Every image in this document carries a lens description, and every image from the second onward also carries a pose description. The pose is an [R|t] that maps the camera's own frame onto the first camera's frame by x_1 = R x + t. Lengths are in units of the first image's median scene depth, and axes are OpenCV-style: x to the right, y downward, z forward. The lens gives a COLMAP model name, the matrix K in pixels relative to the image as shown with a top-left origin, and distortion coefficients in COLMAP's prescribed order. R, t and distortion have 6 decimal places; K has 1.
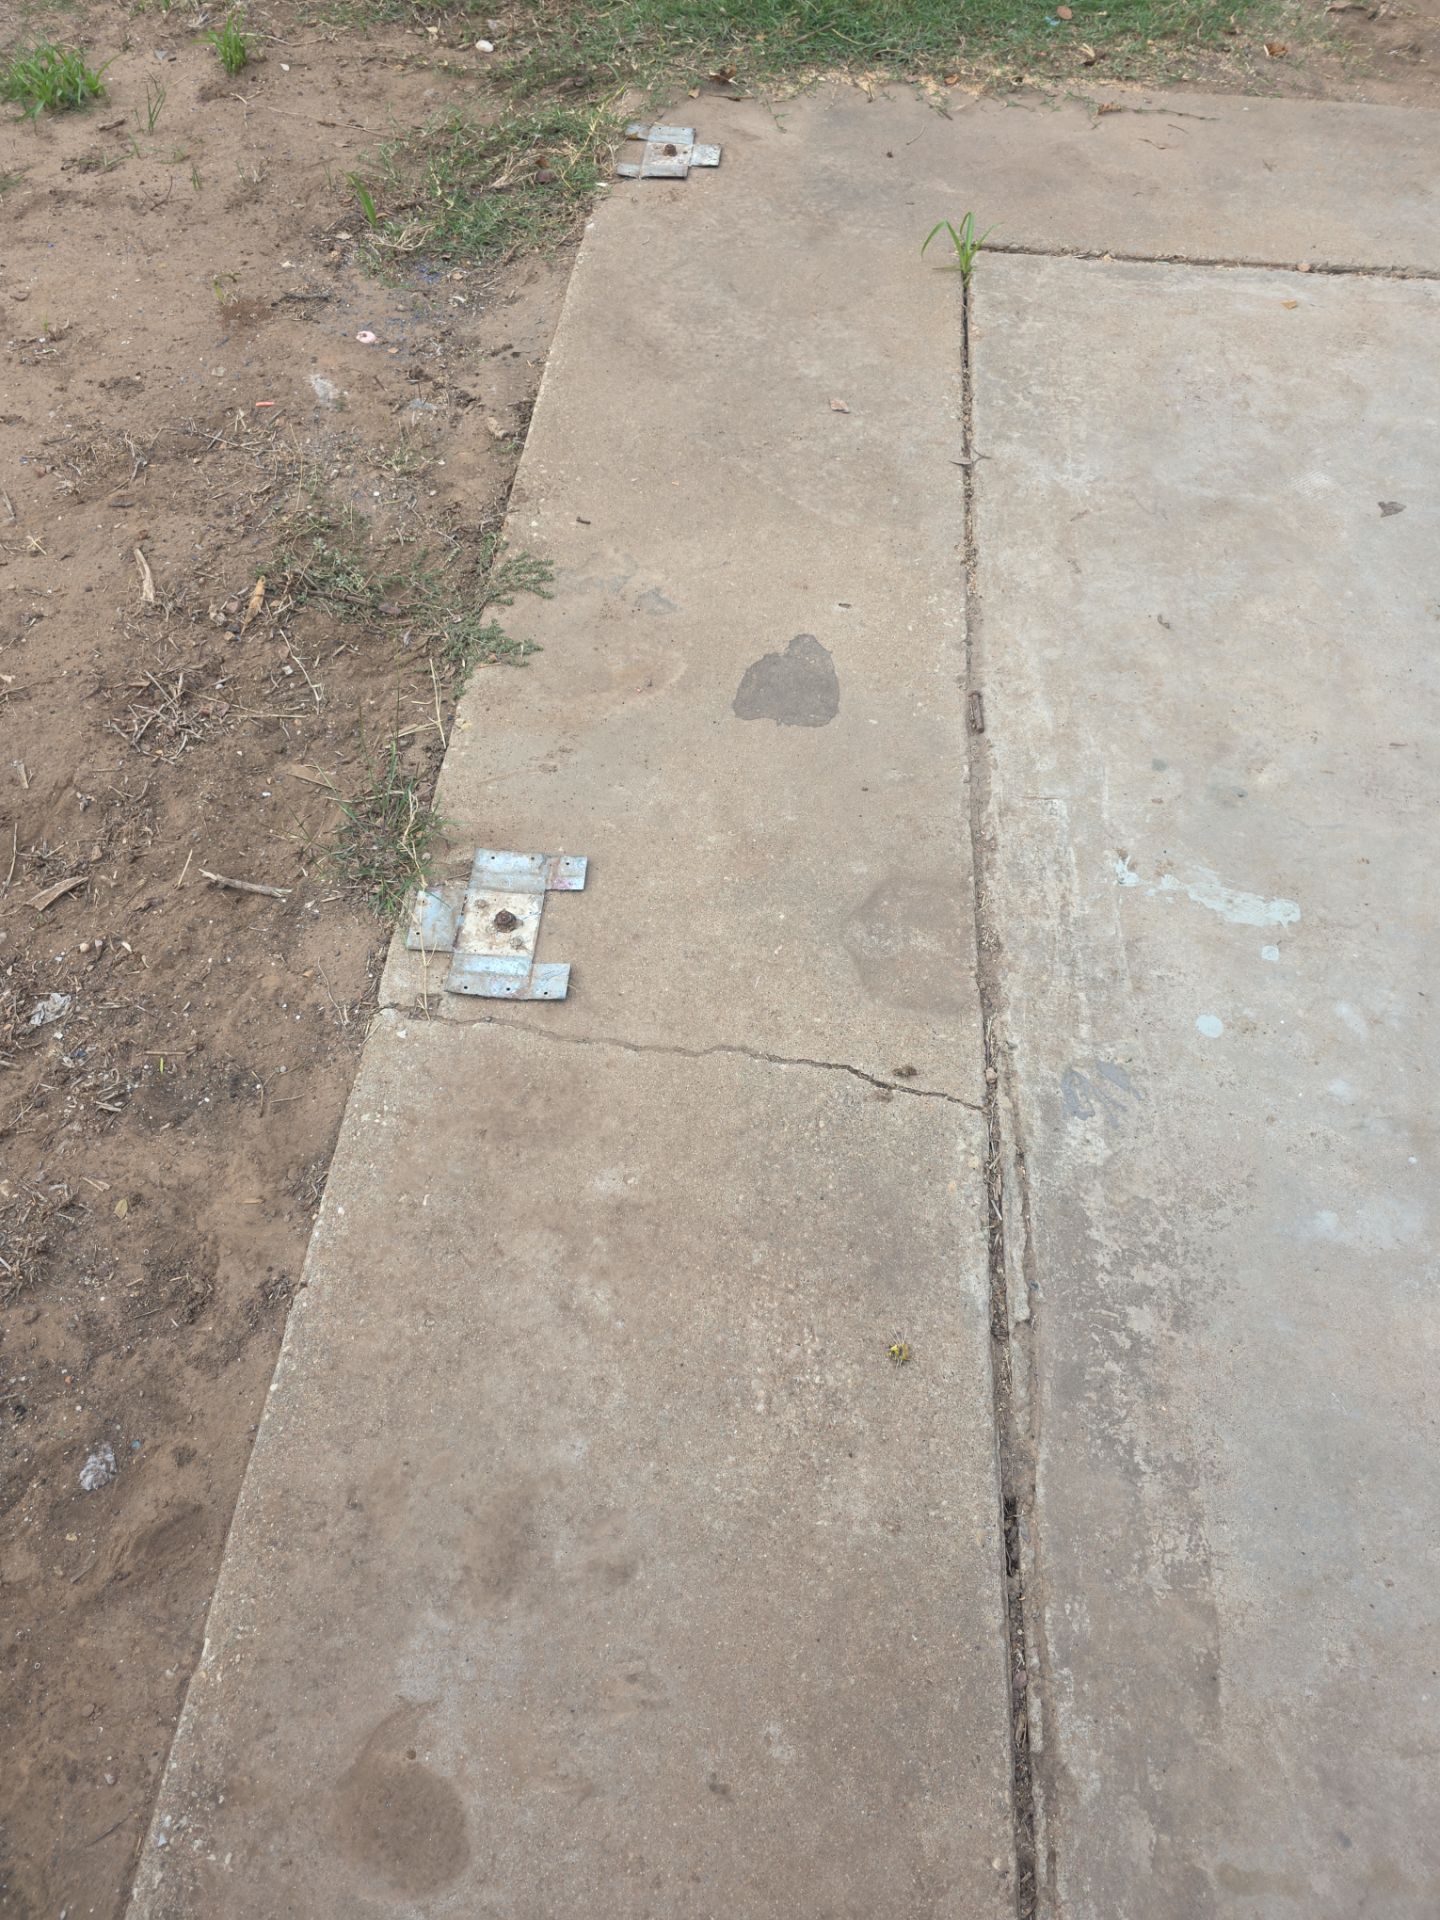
lens RADIAL K [[1319.2, 0, 720.0], [0, 1319.2, 960.0], [0, 0, 1]] dist [0.004158, -0.005925]
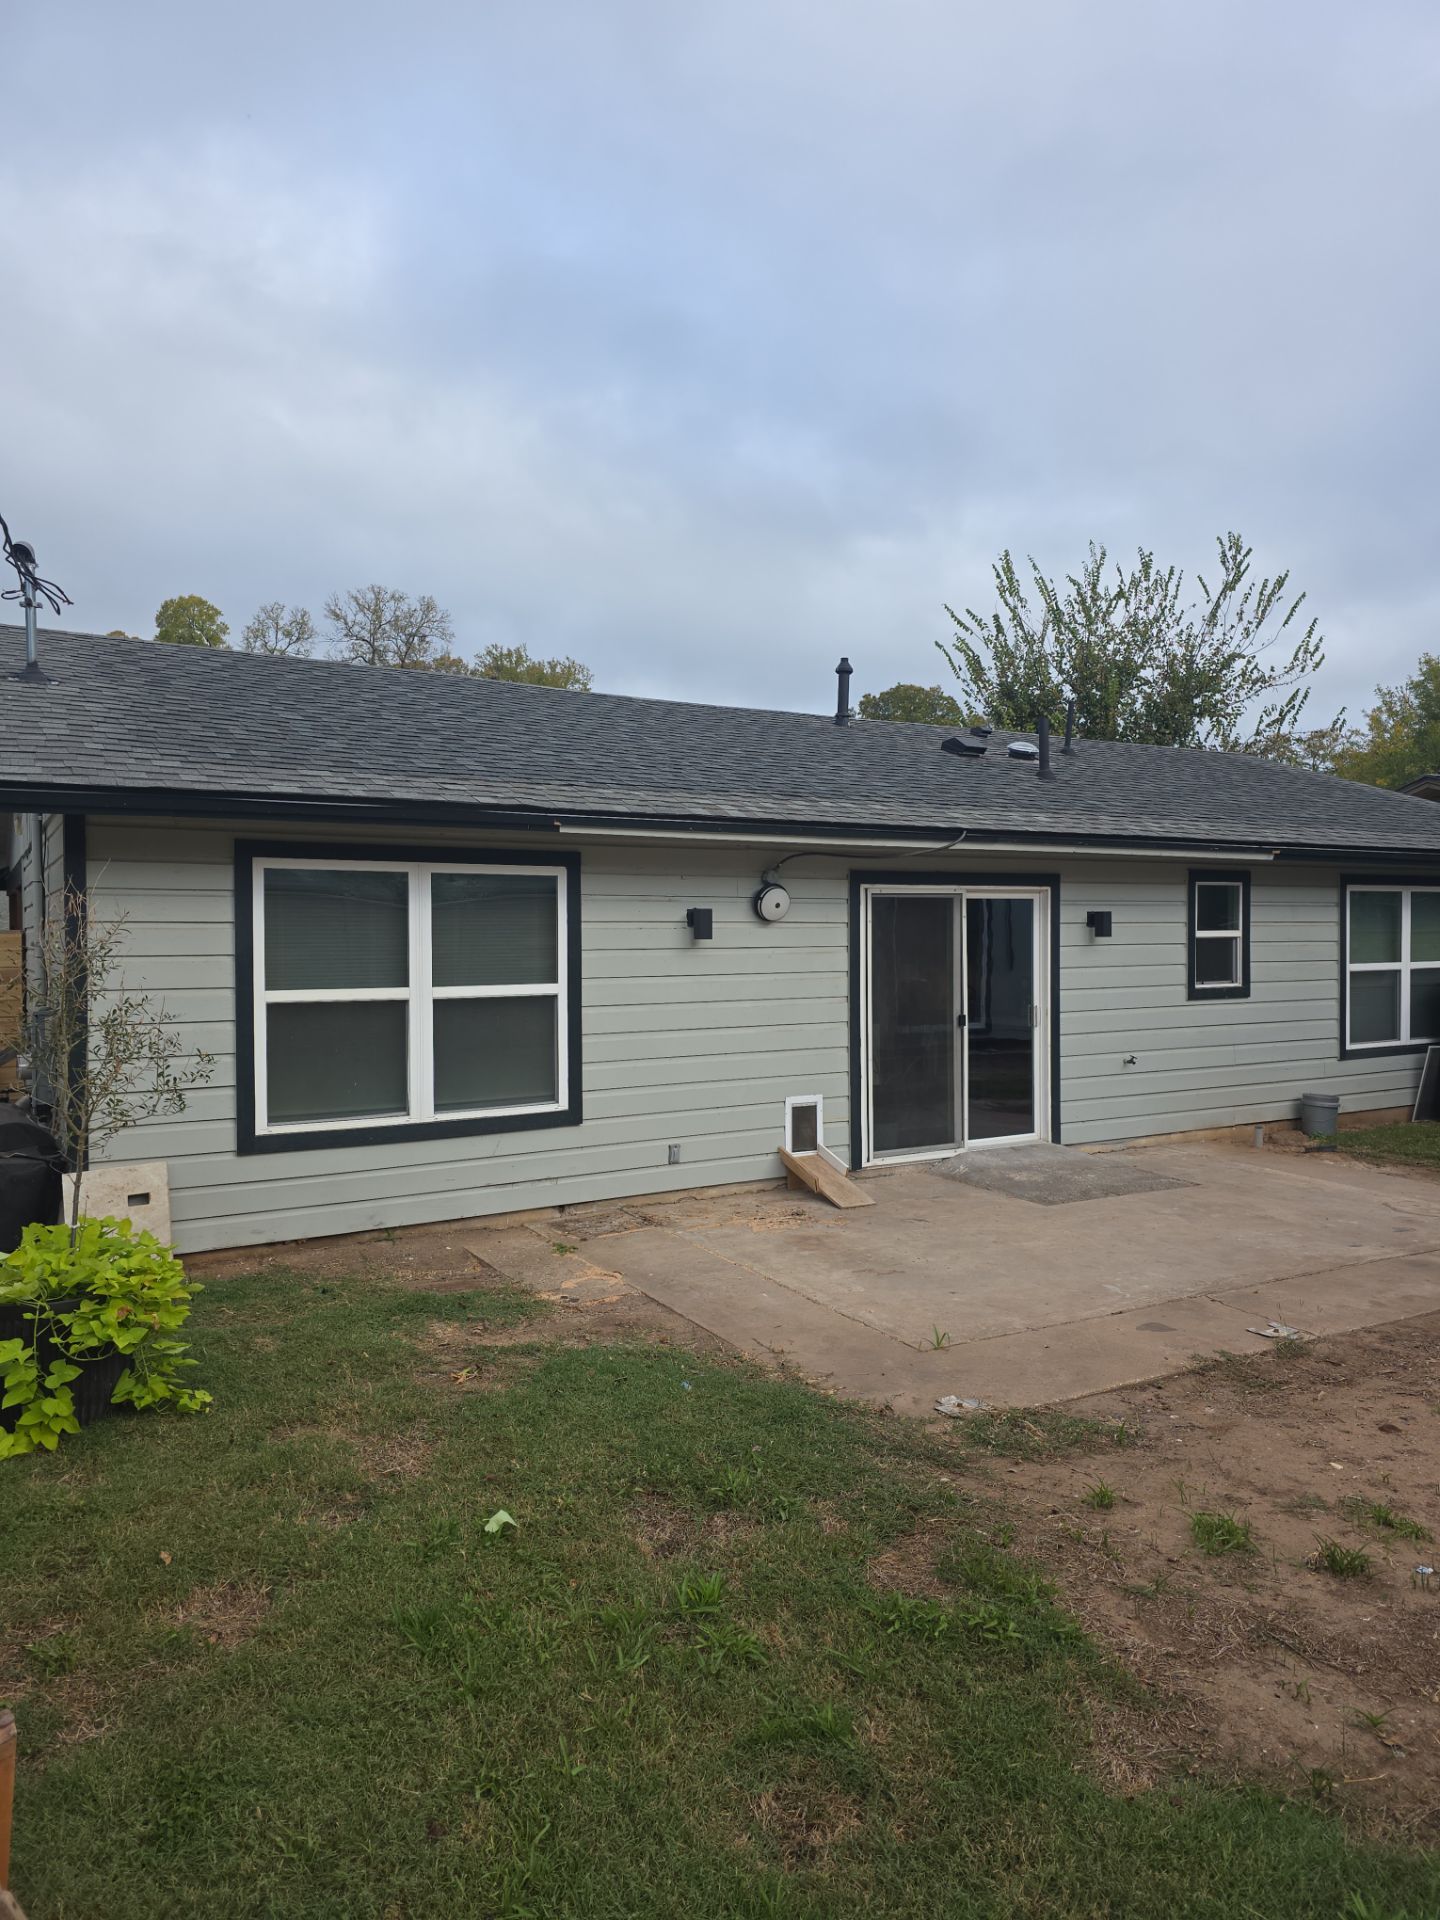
lens RADIAL K [[1319.2, 0, 720.0], [0, 1319.2, 960.0], [0, 0, 1]] dist [0.004158, -0.005925]
pose [[-0.578485, -0.040256, 0.814699, -1.746340], [0.669460, 0.547195, 0.502395, -2.741908], [-0.466024, 0.836036, -0.289595, 1.475736]]
